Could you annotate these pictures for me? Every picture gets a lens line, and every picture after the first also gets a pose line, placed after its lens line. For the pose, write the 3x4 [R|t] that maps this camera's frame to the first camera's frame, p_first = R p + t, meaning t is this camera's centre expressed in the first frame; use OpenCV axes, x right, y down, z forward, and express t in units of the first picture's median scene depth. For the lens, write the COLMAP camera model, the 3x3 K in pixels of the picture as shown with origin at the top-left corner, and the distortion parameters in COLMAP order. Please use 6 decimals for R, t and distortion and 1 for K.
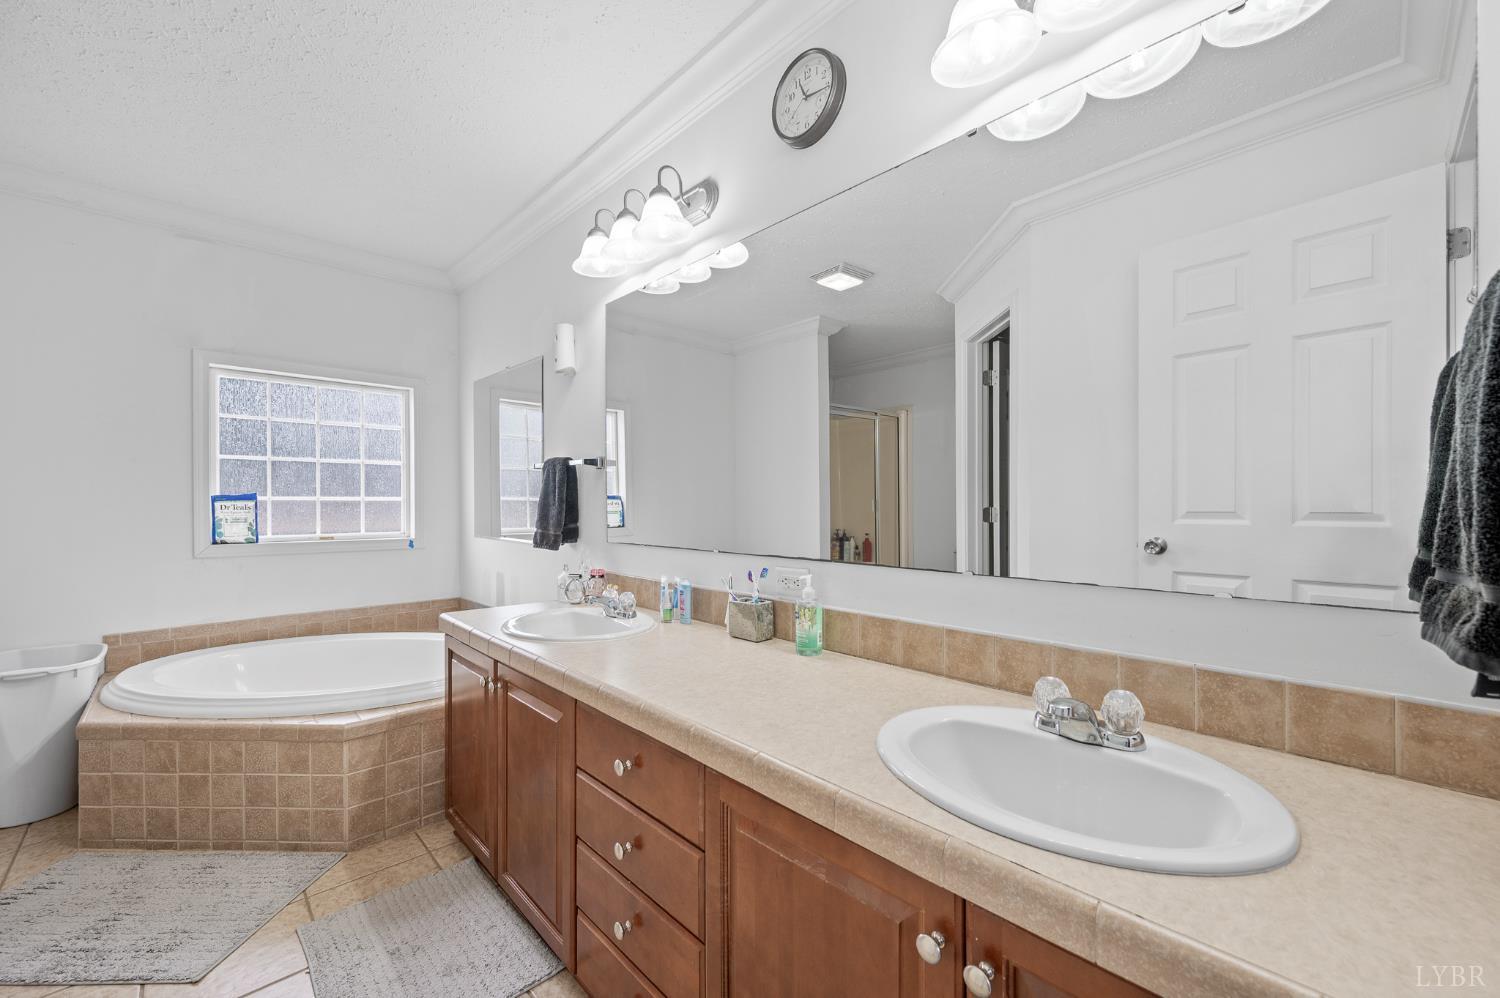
lens RADIAL K [[594.6, 0, 749.0], [0, 594.6, 504.2], [0, 0, 1]] dist [0.000737, -0.000666]
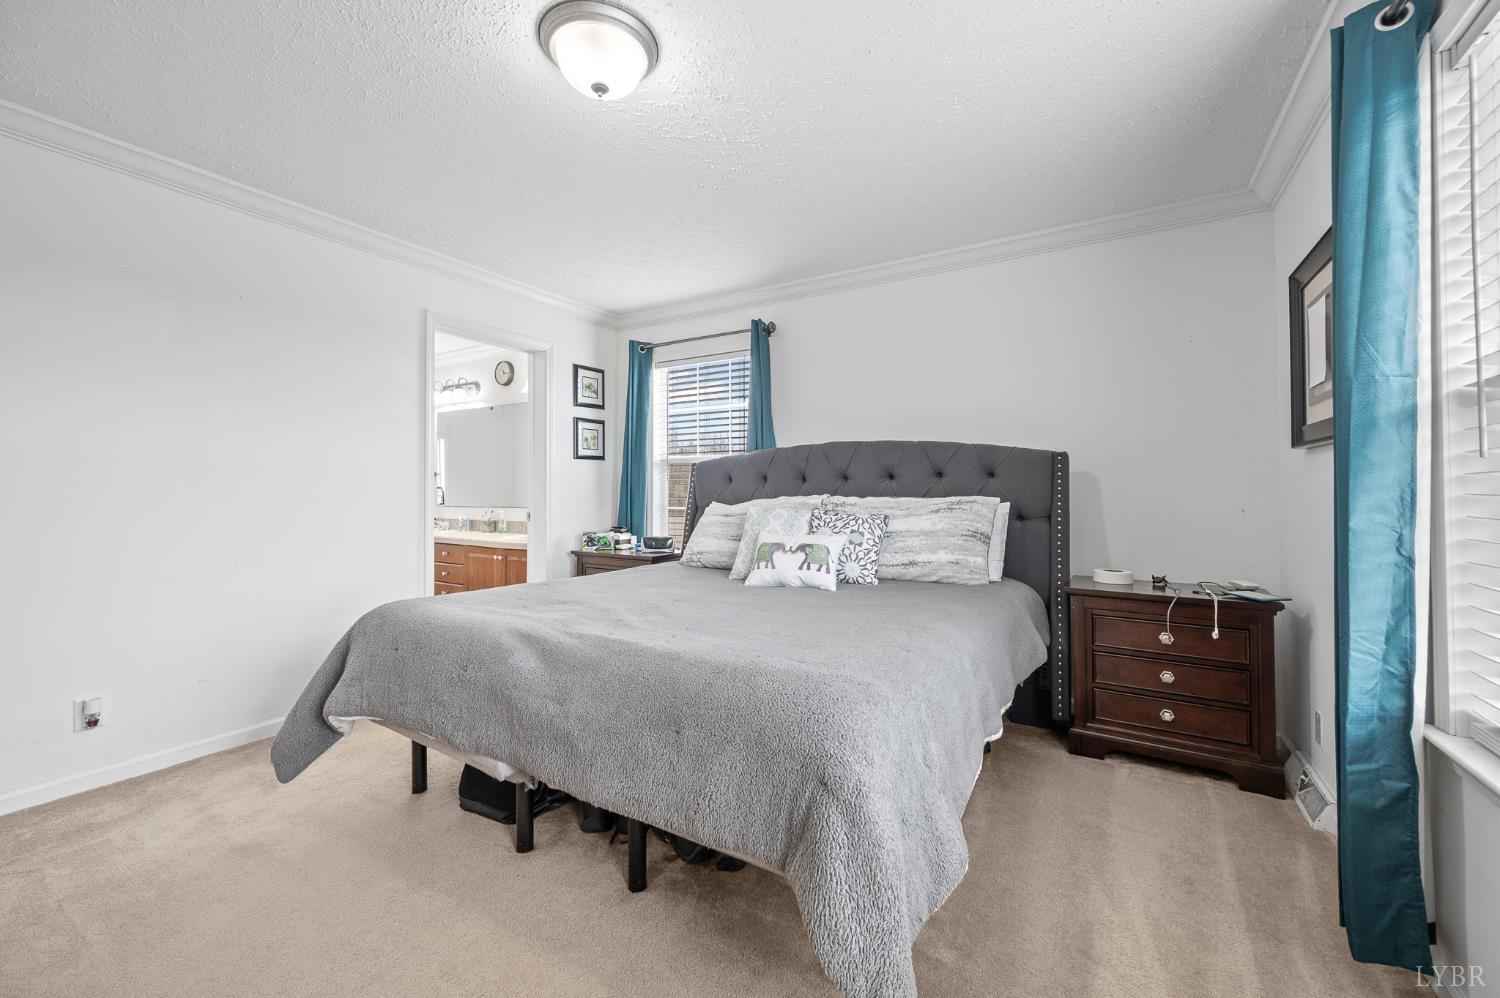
lens RADIAL K [[594.6, 0, 754.1], [0, 594.6, 489.4], [0, 0, 1]] dist [0.000737, -0.000666]
pose [[0.962215, 0.007742, 0.272181, 0.361694], [-0.006126, 0.999958, -0.006787, 0.003514], [-0.272222, 0.004863, 0.962222, -1.755079]]
